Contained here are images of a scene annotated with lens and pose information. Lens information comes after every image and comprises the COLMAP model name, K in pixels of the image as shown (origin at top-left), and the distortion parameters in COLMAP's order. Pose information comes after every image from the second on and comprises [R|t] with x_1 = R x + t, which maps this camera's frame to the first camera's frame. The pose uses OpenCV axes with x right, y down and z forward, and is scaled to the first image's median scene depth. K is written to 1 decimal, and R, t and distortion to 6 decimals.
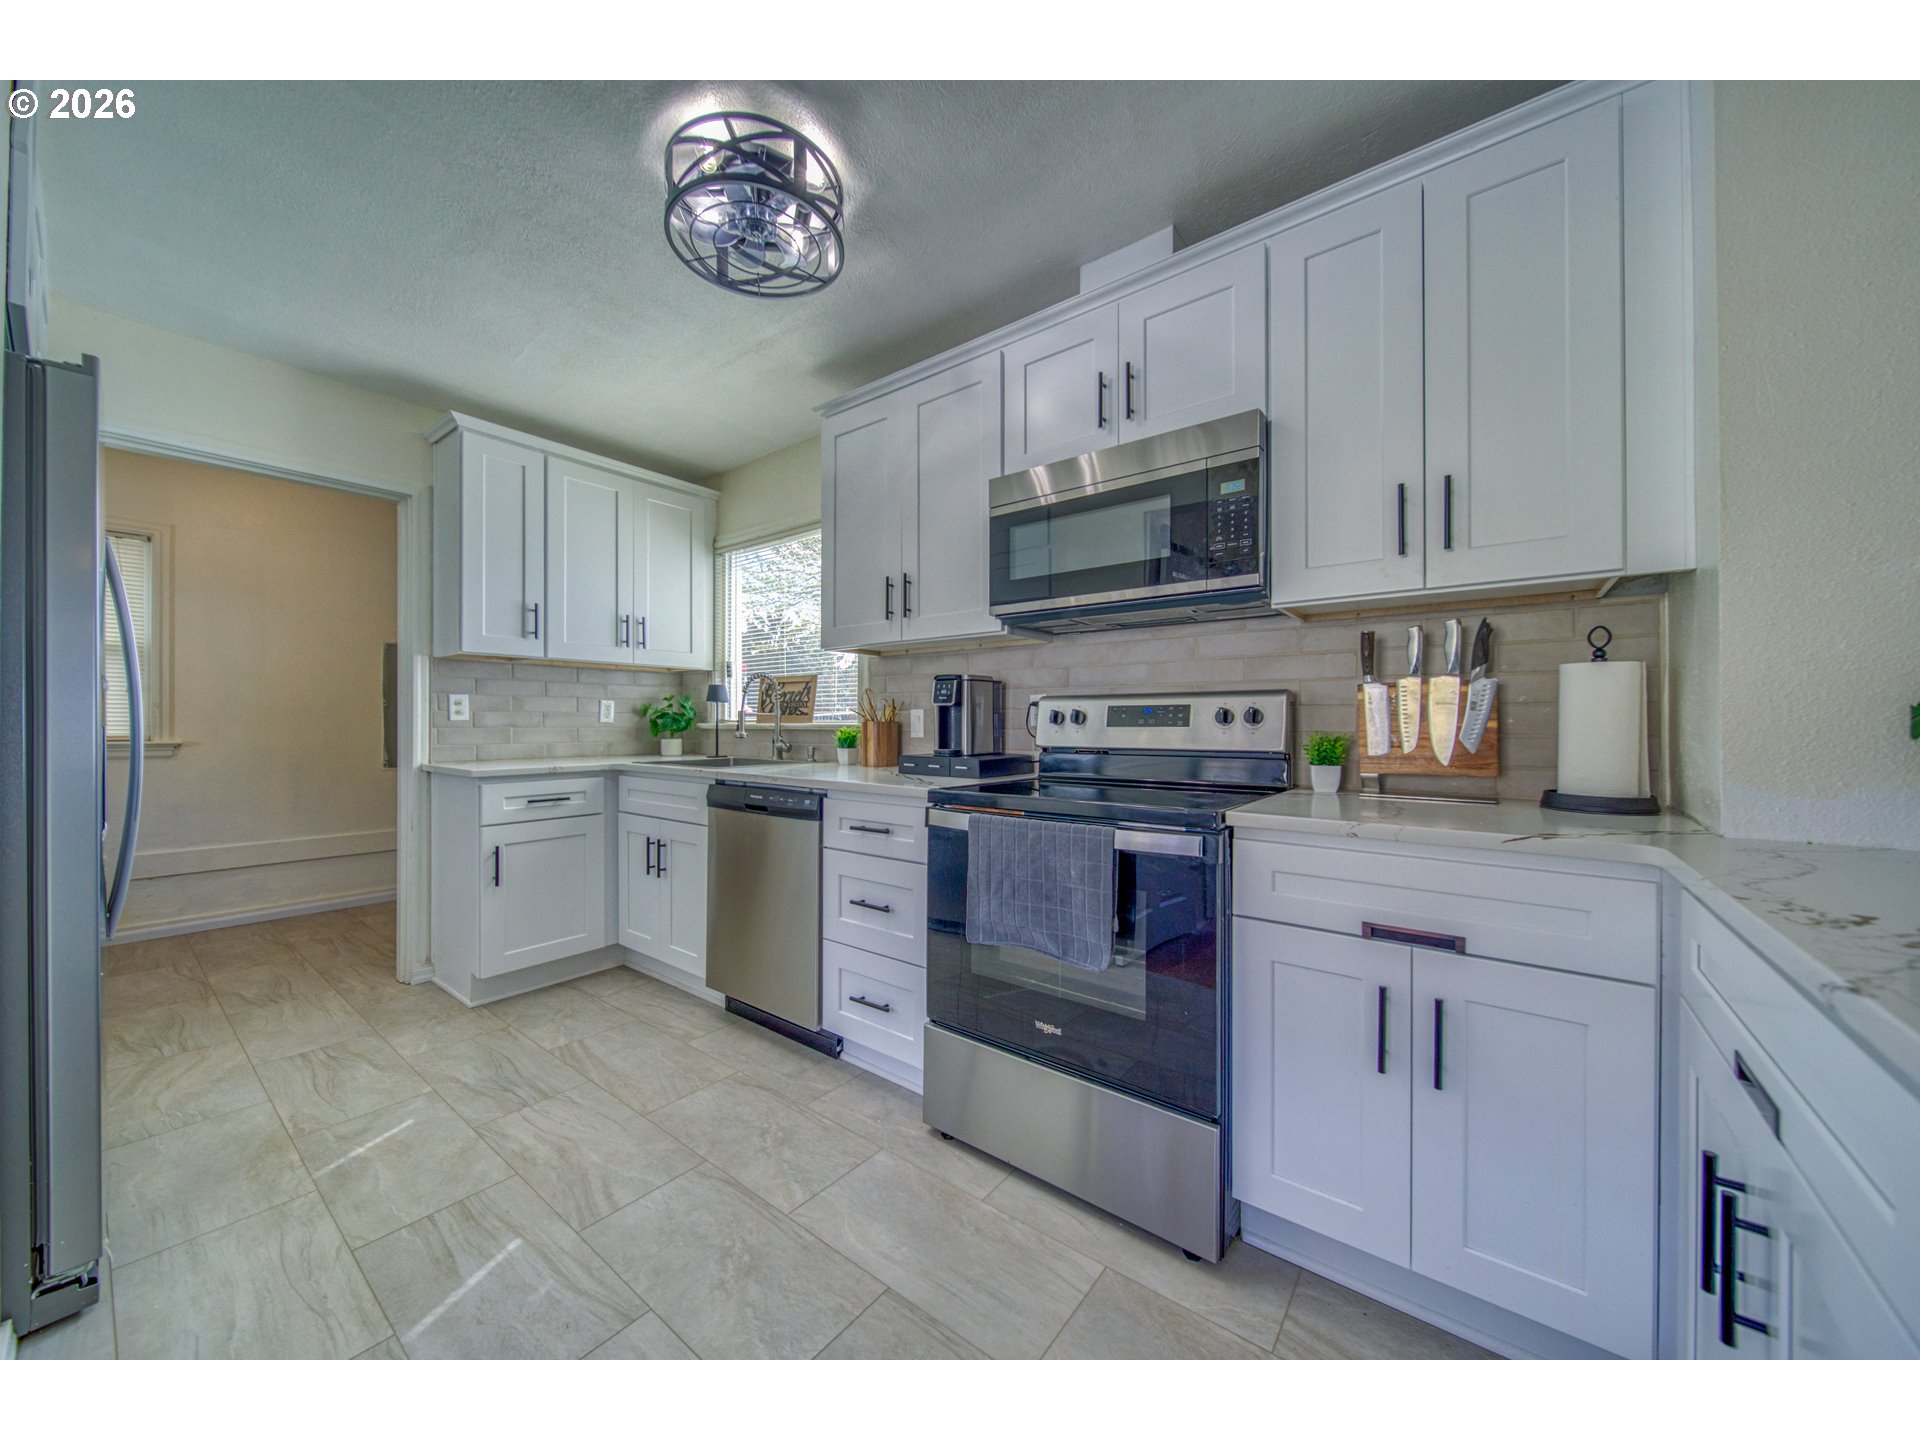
lens RADIAL K [[673.5, 0, 942.5], [0, 673.5, 718.6], [0, 0, 1]] dist [-0.000781, -0.001062]
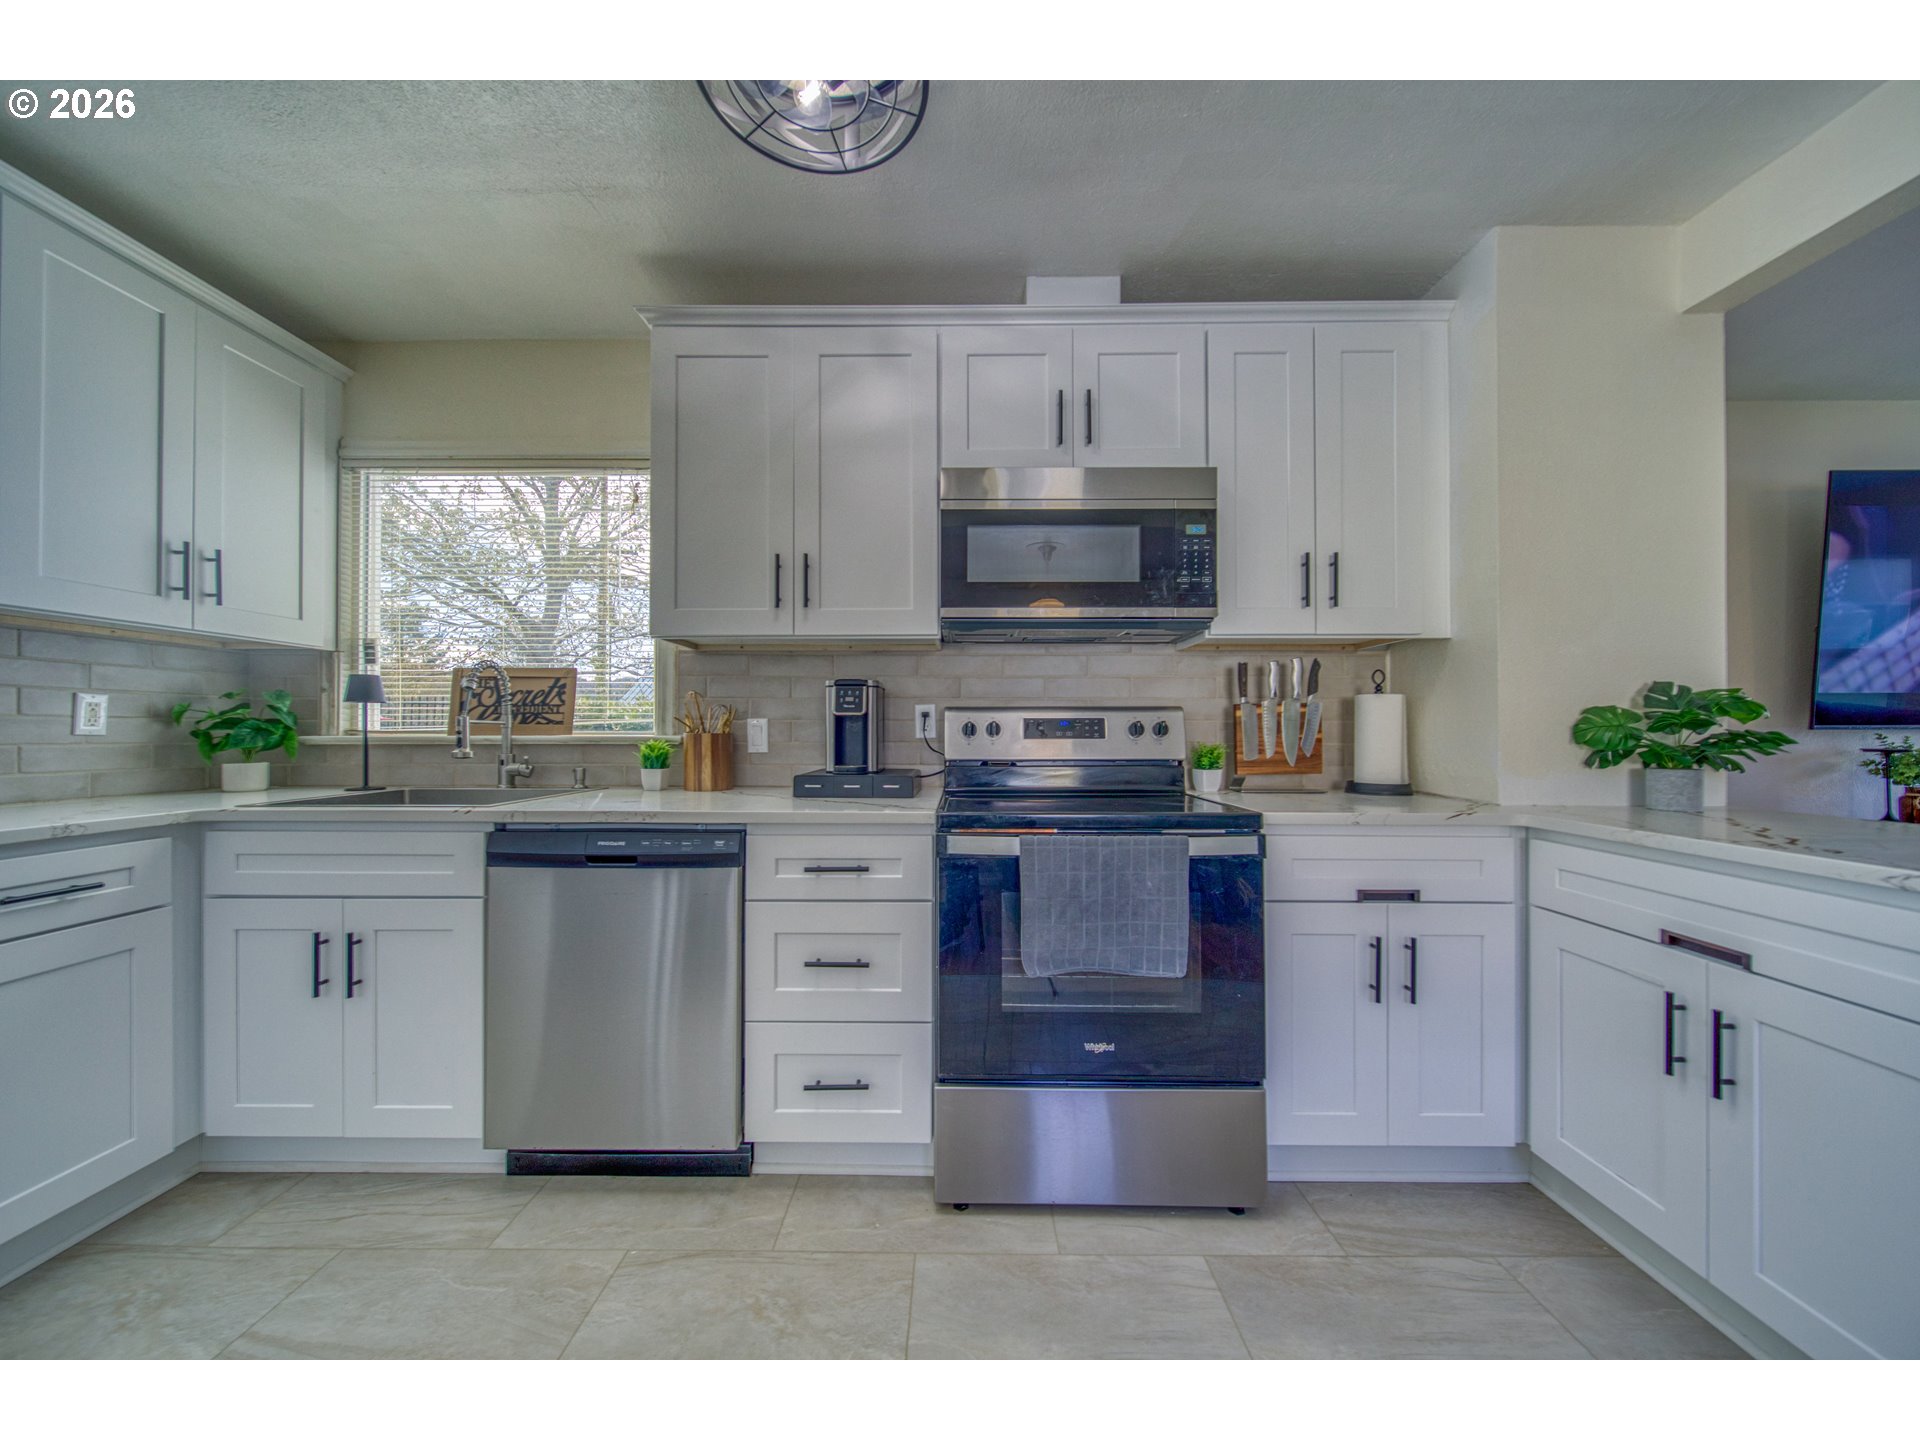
lens RADIAL K [[673.5, 0, 945.6], [0, 673.5, 725.9], [0, 0, 1]] dist [-0.000781, -0.001062]
pose [[0.793207, 0.004737, 0.608933, -0.483252], [-0.003503, 0.999989, -0.003215, -0.003600], [-0.608942, 0.000417, 0.793215, 0.278363]]
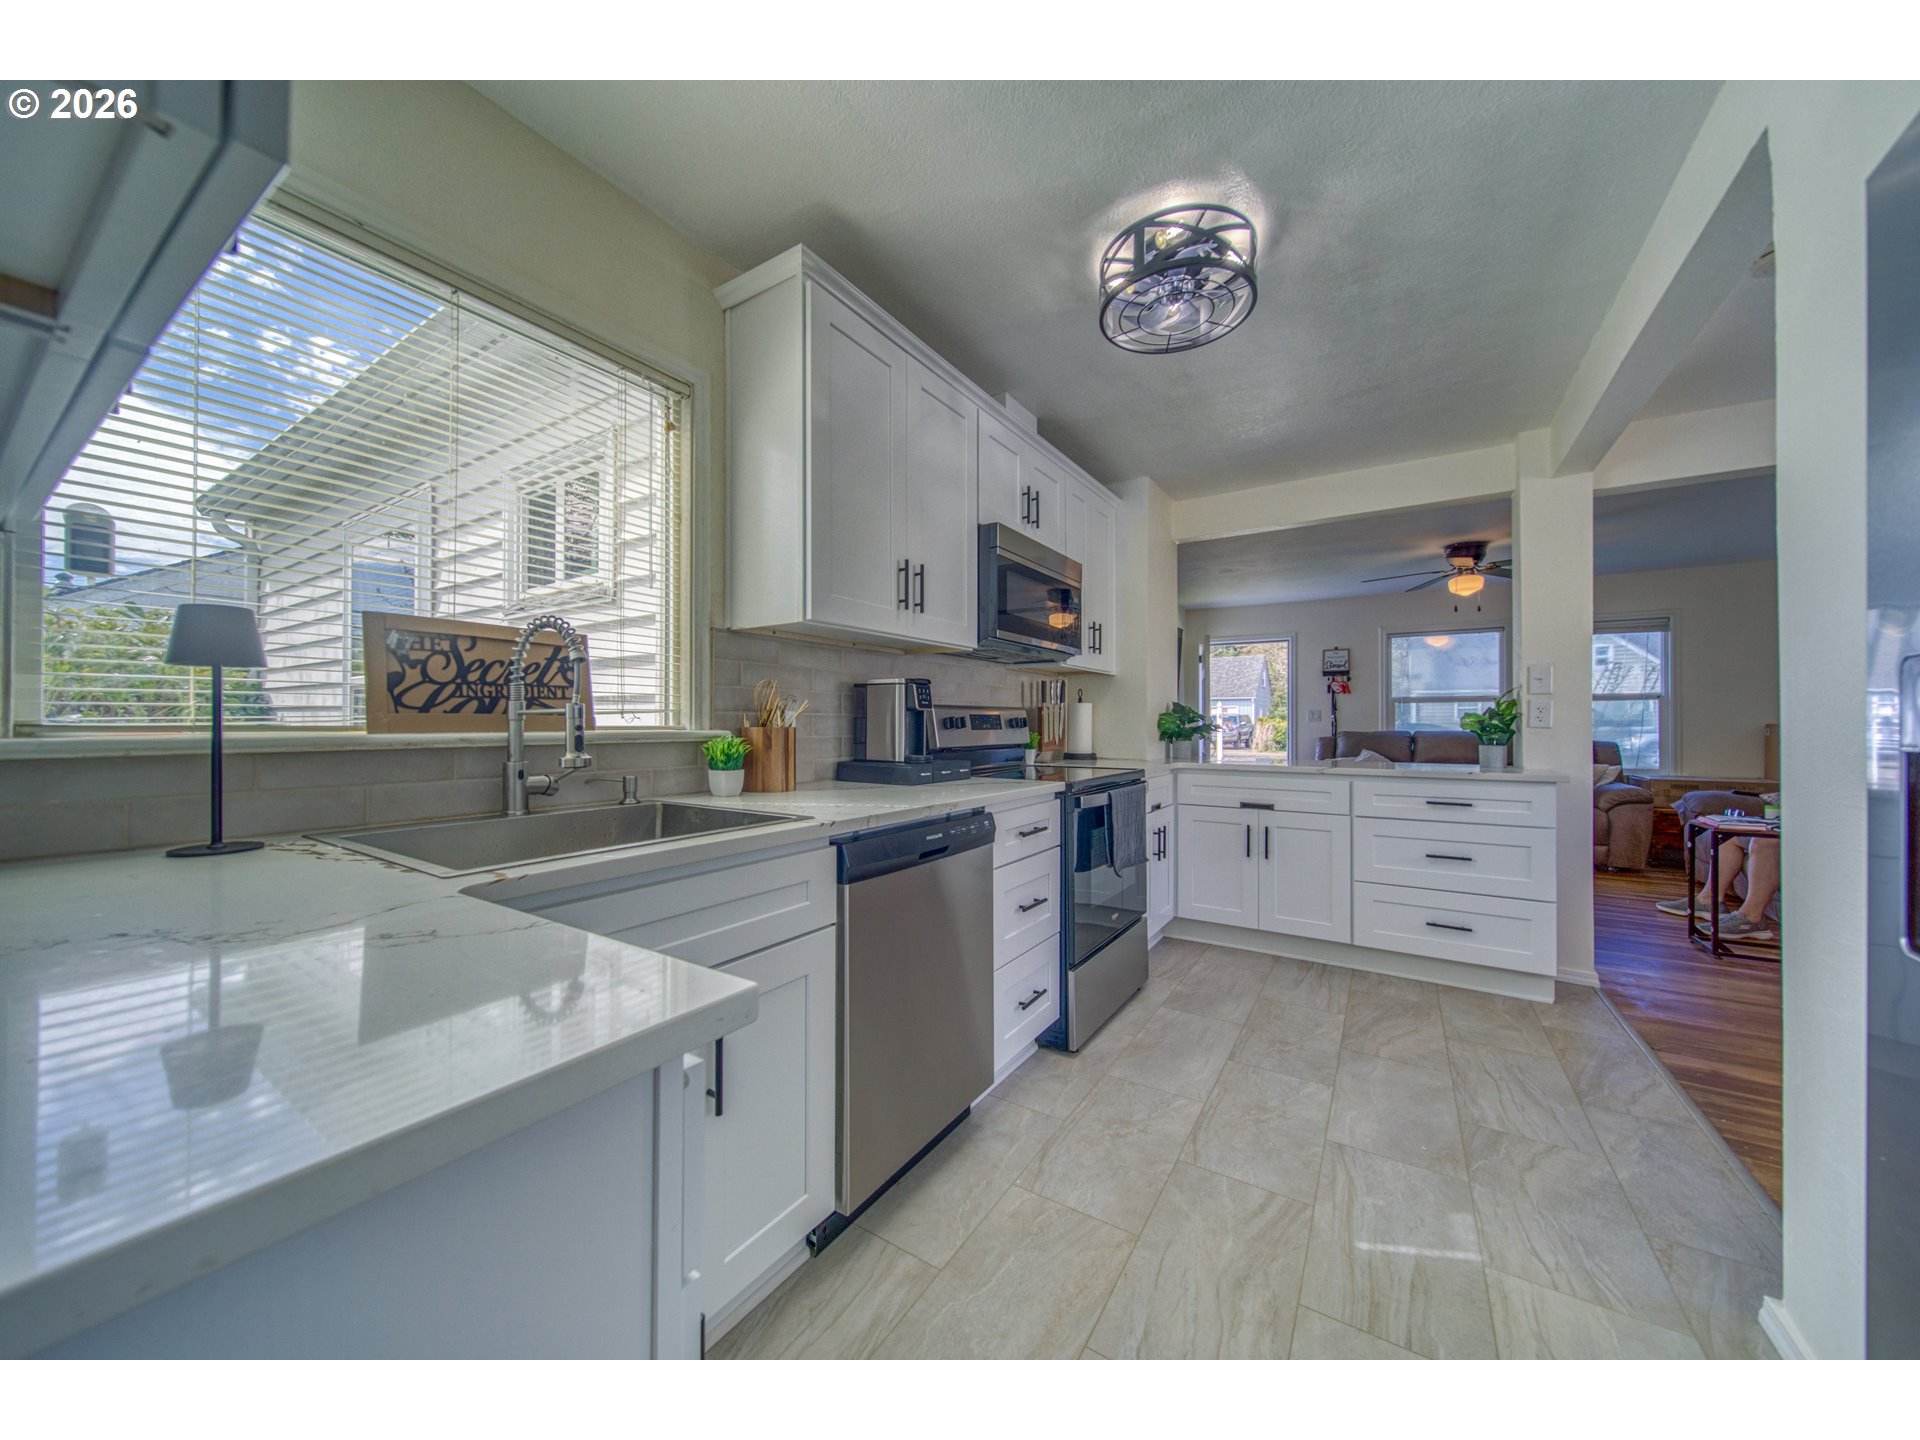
lens RADIAL K [[673.5, 0, 962.6], [0, 673.5, 722.7], [0, 0, 1]] dist [-0.000781, -0.001062]
pose [[-0.089156, 0.002355, 0.996015, -1.107872], [-0.003985, 0.999988, -0.002721, 0.001142], [-0.996010, -0.004212, -0.089146, 1.176315]]
